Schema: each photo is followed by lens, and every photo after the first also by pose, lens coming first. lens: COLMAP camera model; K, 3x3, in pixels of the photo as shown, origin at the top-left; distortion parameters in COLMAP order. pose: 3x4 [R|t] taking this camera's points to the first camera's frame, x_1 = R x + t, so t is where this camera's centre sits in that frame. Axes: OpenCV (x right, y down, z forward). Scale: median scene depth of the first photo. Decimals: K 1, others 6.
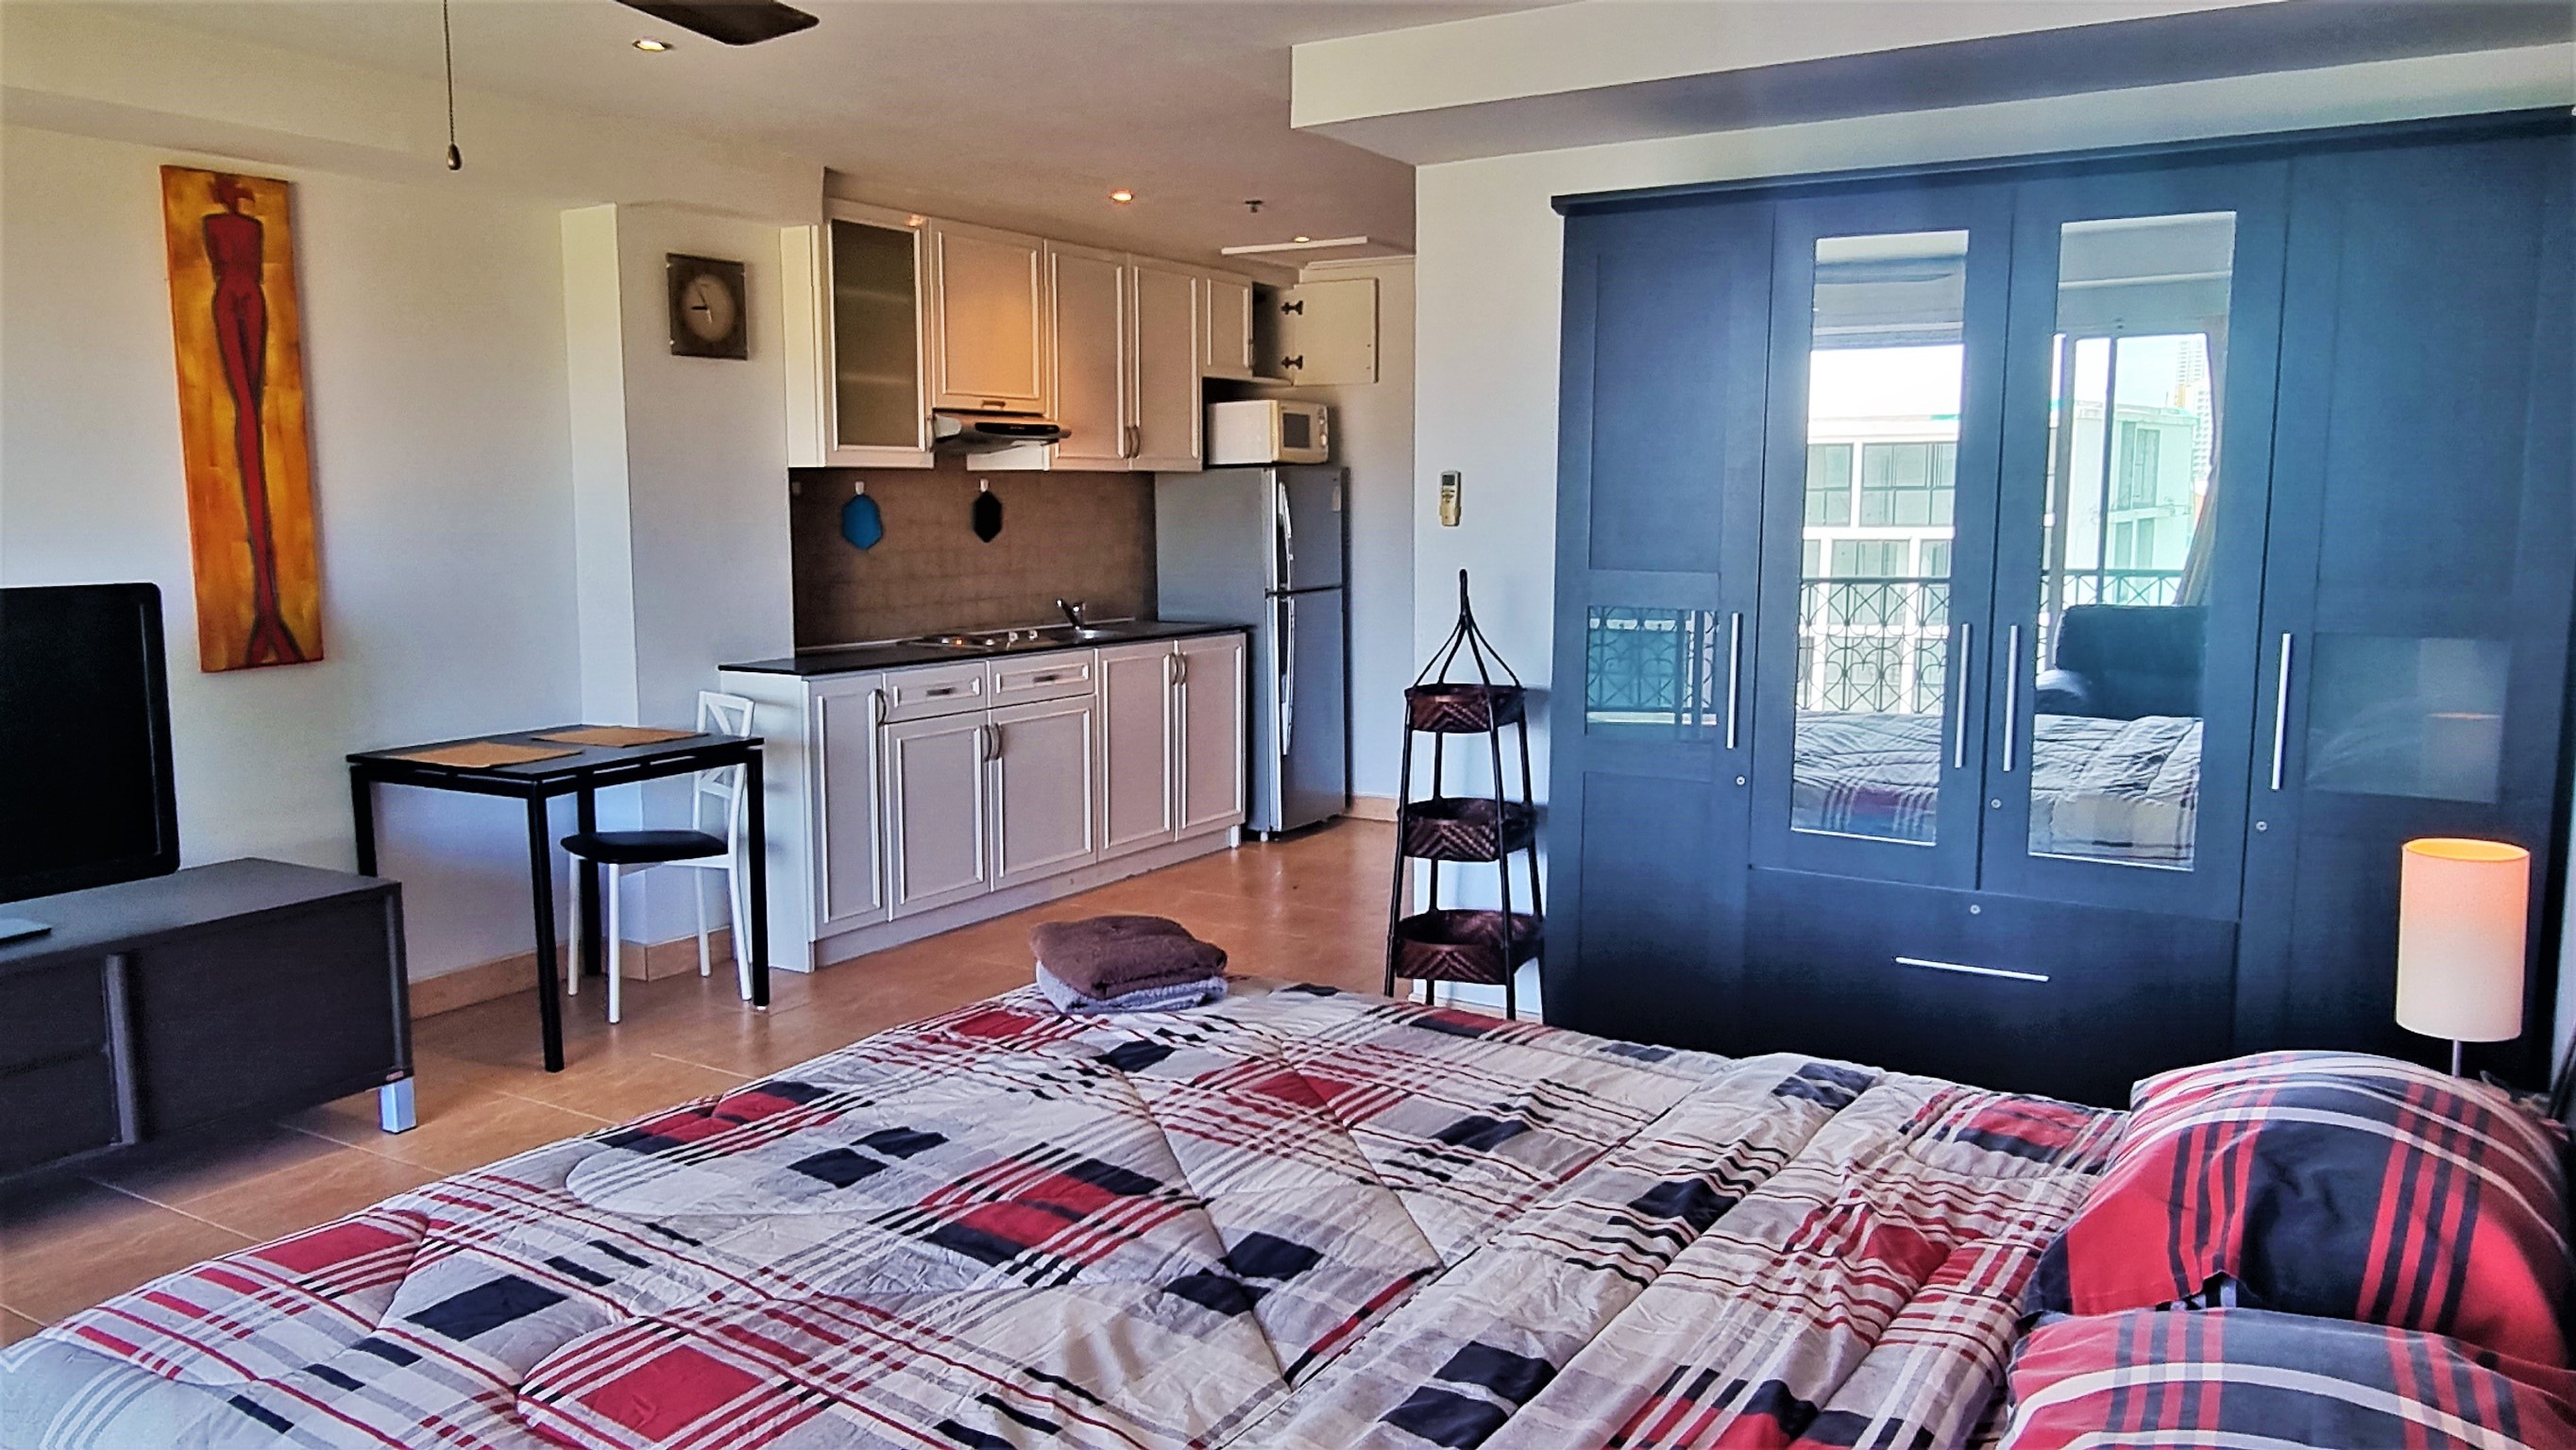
lens RADIAL K [[1841.8, 0, 1244.8], [0, 1841.8, 710.5], [0, 0, 1]] dist [-0.001413, 0.003591]
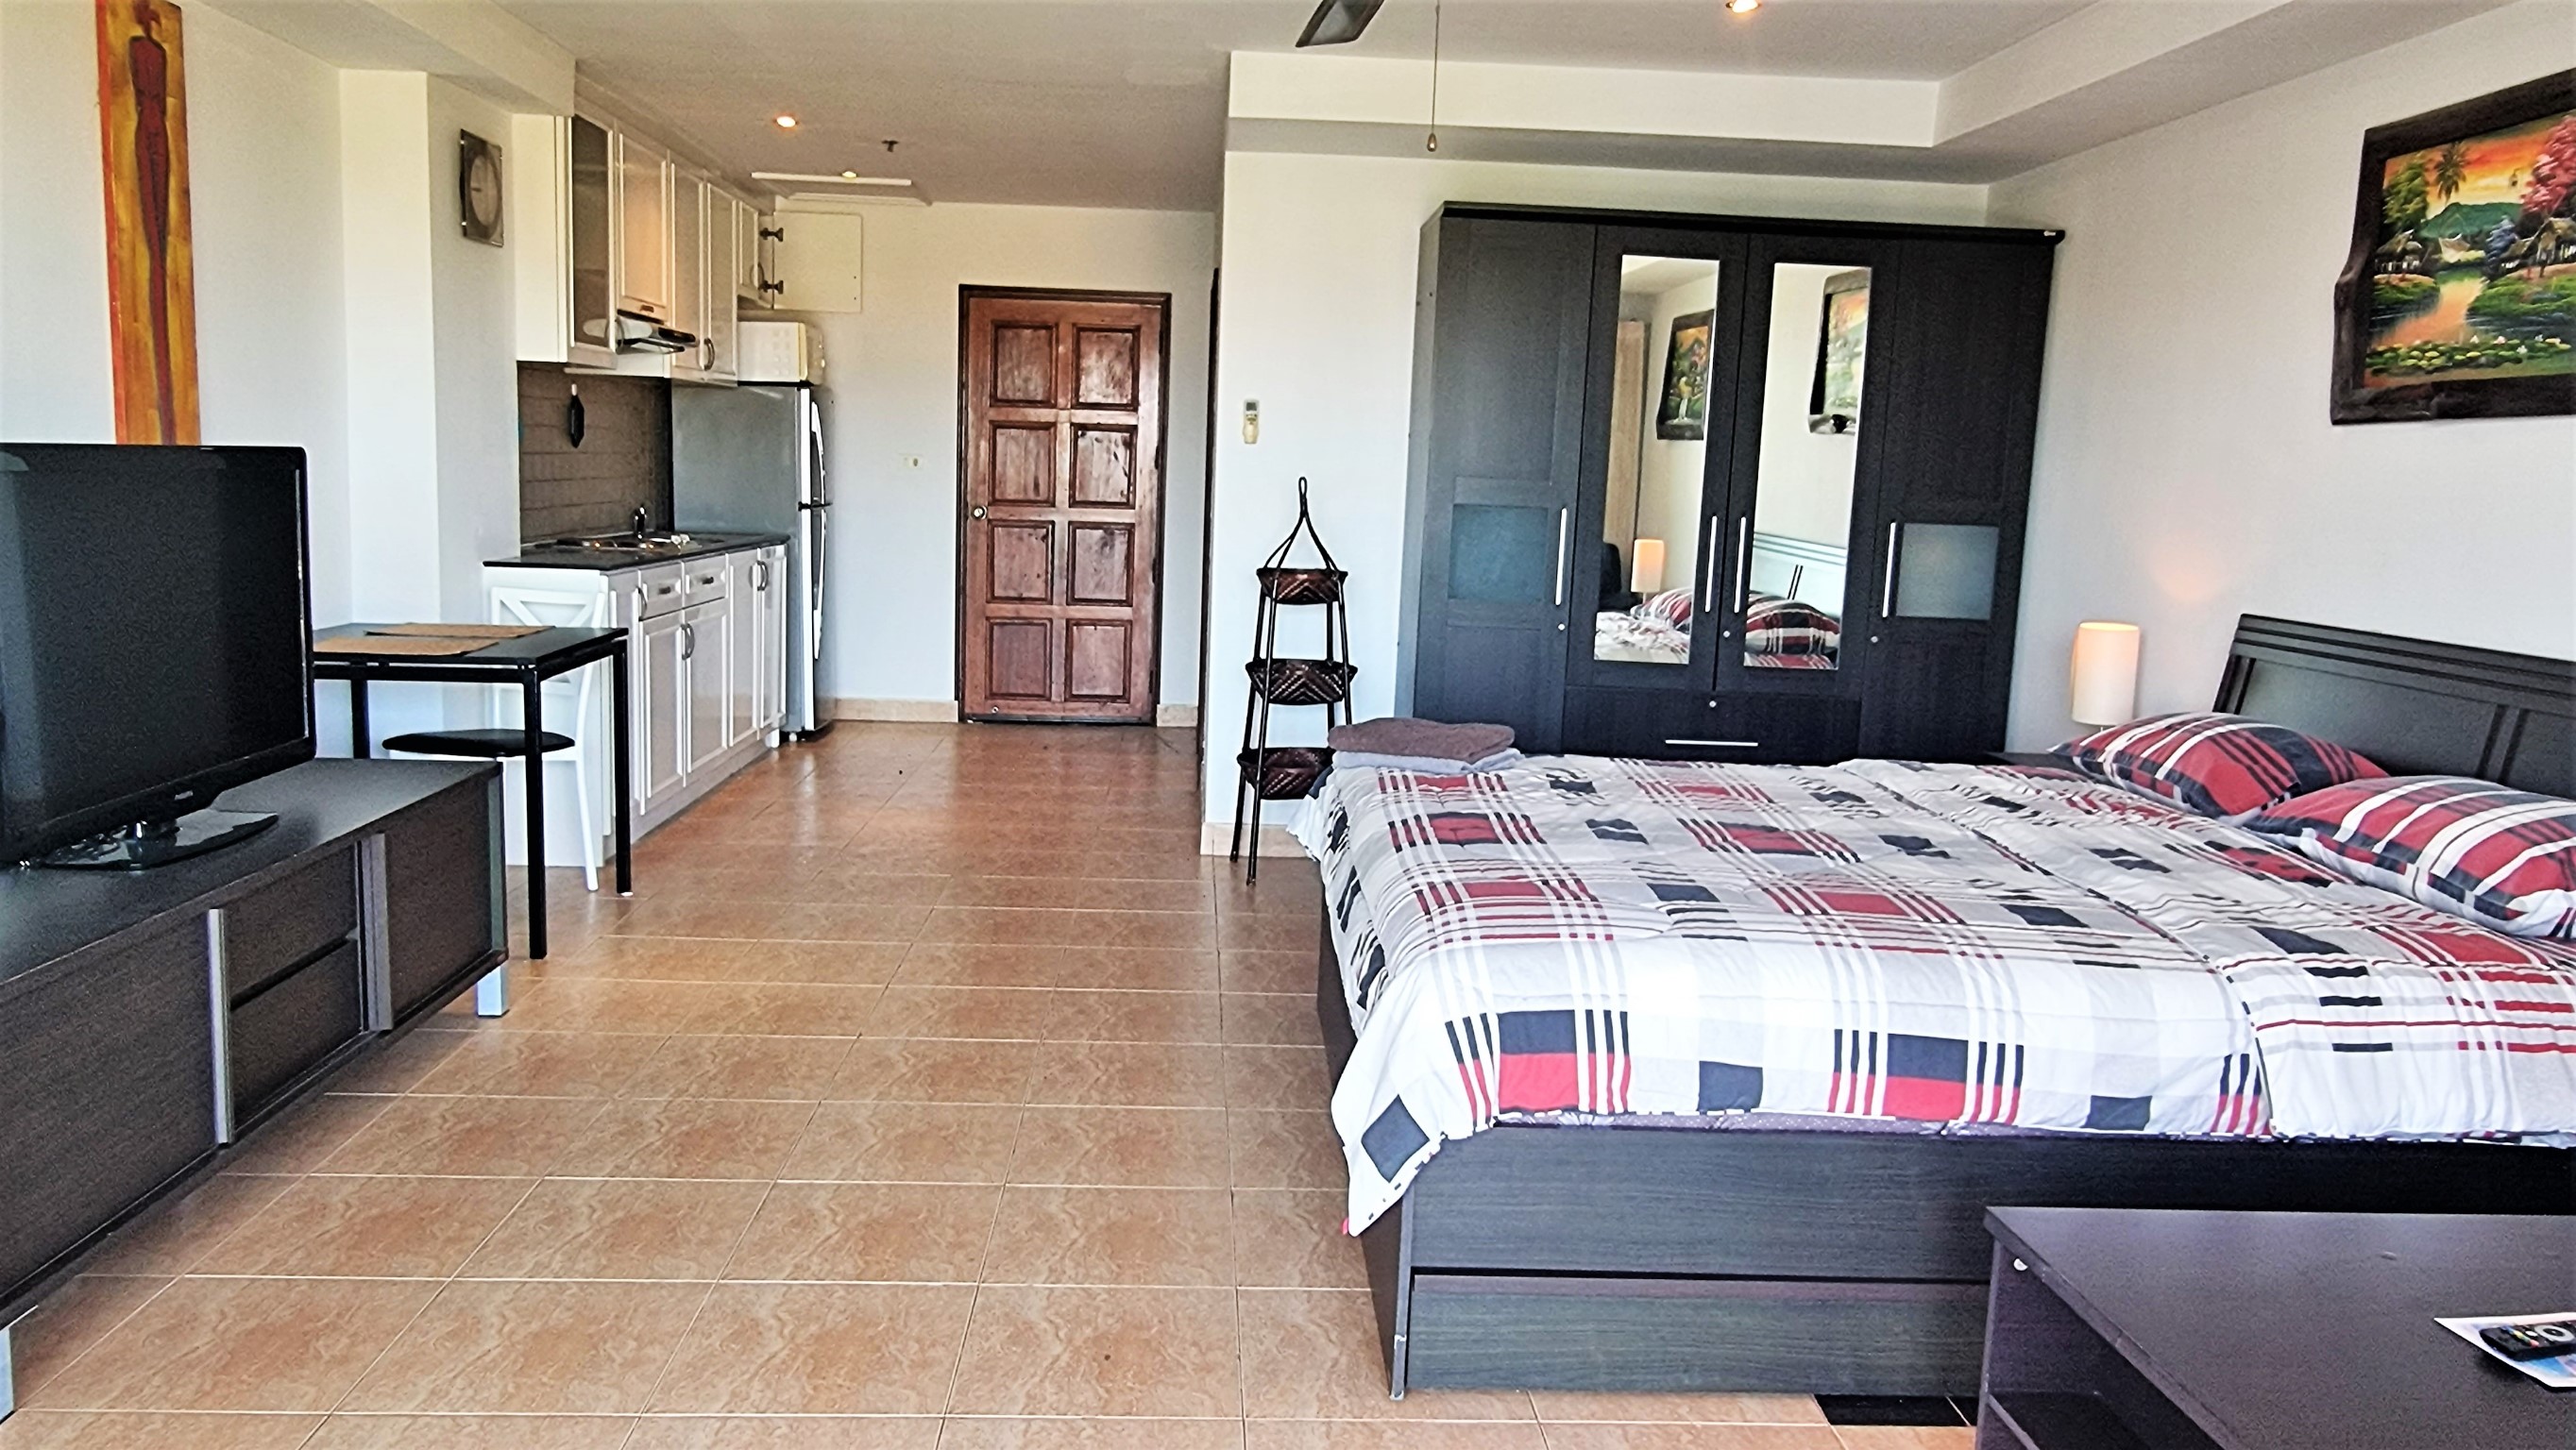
lens RADIAL K [[1841.8, 0, 1276.1], [0, 1841.8, 702.4], [0, 0, 1]] dist [-0.001413, 0.003591]
pose [[0.823120, -0.041163, 0.566374, -0.602086], [0.027314, 0.999085, 0.032916, 0.035691], [-0.567210, -0.011624, 0.823491, -0.044757]]
